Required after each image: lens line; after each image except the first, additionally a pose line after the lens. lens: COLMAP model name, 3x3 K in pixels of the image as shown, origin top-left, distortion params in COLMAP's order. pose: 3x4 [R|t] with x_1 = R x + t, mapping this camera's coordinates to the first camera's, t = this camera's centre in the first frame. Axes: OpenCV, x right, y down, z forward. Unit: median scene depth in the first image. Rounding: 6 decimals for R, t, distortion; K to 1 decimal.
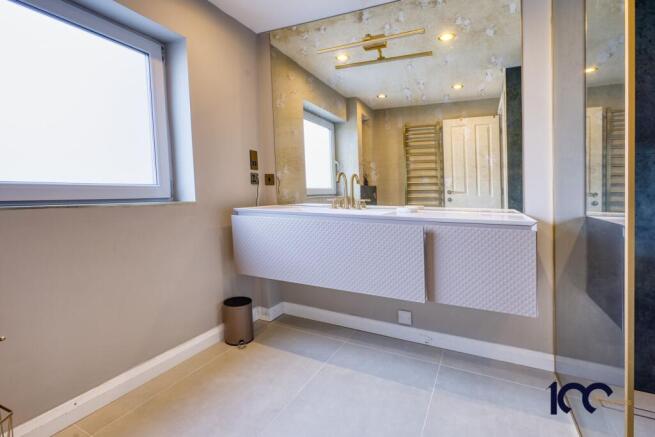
lens RADIAL K [[309.4, 0, 324.5], [0, 309.4, 208.2], [0, 0, 1]] dist [-0.027083, 0.001068]
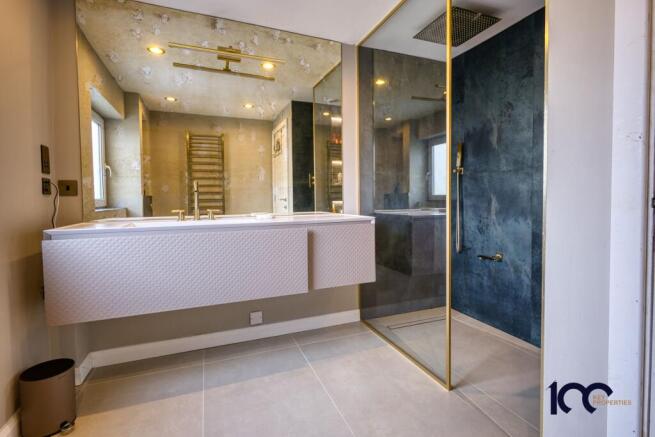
lens RADIAL K [[309.4, 0, 324.5], [0, 309.4, 208.2], [0, 0, 1]] dist [-0.027083, 0.001068]
pose [[0.656616, -0.041318, 0.753092, -0.372692], [0.062650, 0.998036, 0.000133, -0.009600], [-0.751618, 0.047093, 0.657915, 0.103364]]
